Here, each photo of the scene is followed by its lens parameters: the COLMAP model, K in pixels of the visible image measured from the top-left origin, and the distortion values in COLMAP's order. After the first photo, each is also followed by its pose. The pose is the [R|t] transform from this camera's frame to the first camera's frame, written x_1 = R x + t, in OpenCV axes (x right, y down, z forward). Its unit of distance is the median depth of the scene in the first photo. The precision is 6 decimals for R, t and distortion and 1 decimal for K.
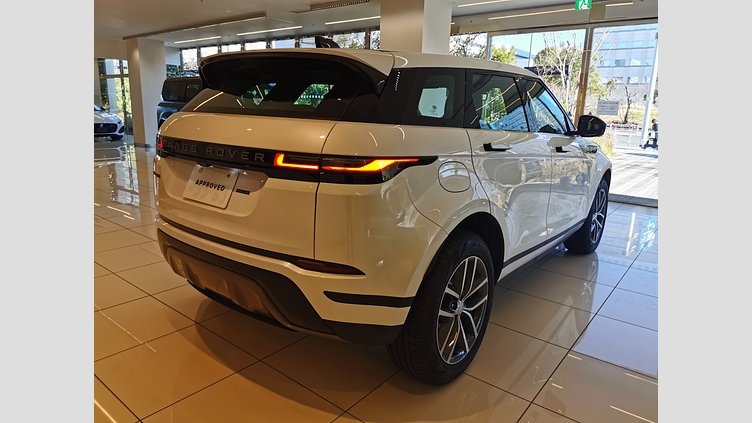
lens RADIAL K [[452.1, 0, 375.0], [0, 452.1, 209.0], [0, 0, 1]] dist [-0.003216, -0.013692]
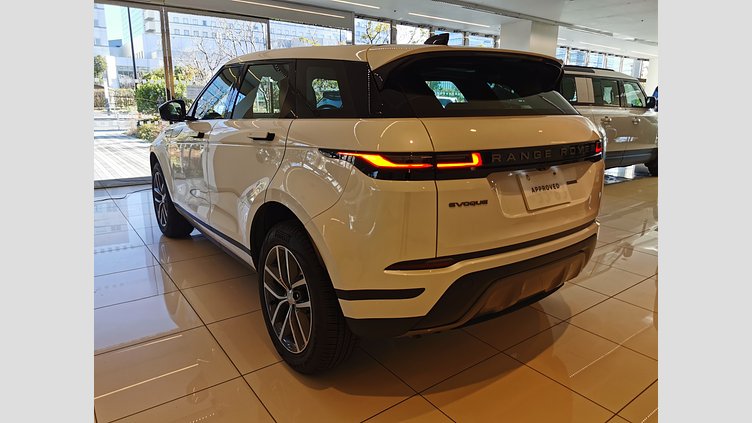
lens RADIAL K [[452.1, 0, 374.1], [0, 452.1, 217.4], [0, 0, 1]] dist [-0.003216, -0.013692]
pose [[0.241561, -0.266371, 0.933110, -1.372816], [0.205479, 0.953823, 0.219090, -0.280782], [-0.948381, 0.138811, 0.285140, 1.060218]]
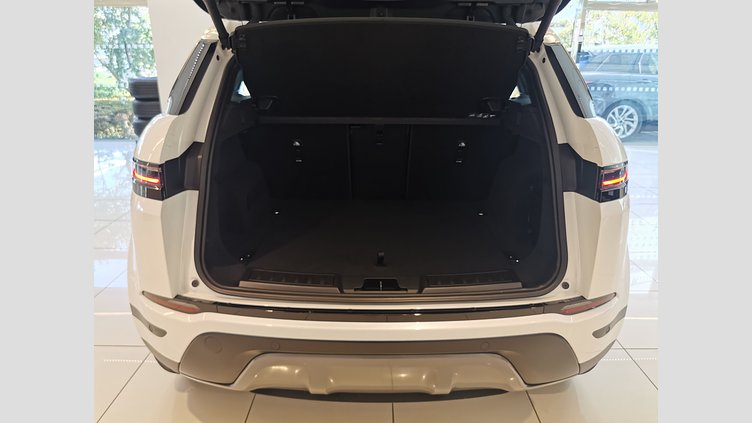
lens RADIAL K [[452.1, 0, 375.8], [0, 452.1, 209.2], [0, 0, 1]] dist [-0.003216, -0.013692]
pose [[0.780522, -0.223912, 0.583652, -0.704731], [0.152329, 0.973632, 0.169812, -0.194054], [-0.606285, -0.043635, 0.794049, 0.507204]]
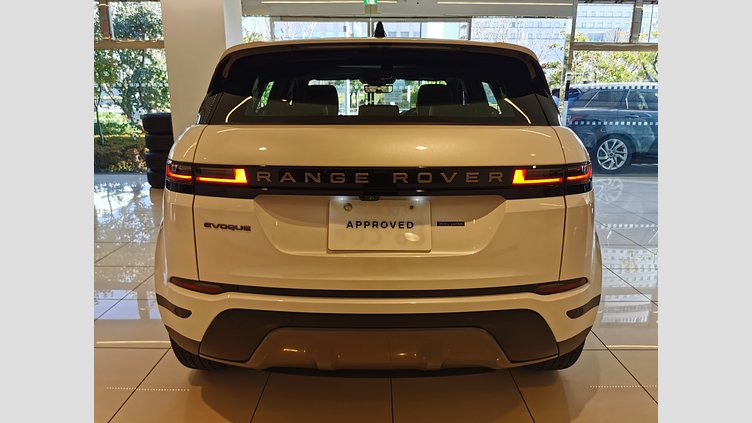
lens RADIAL K [[452.1, 0, 377.1], [0, 452.1, 209.9], [0, 0, 1]] dist [-0.003216, -0.013692]
pose [[0.779295, -0.176795, 0.601201, -0.780934], [0.156726, 0.983875, 0.086176, -0.135962], [-0.606743, 0.027067, 0.794437, 0.418400]]
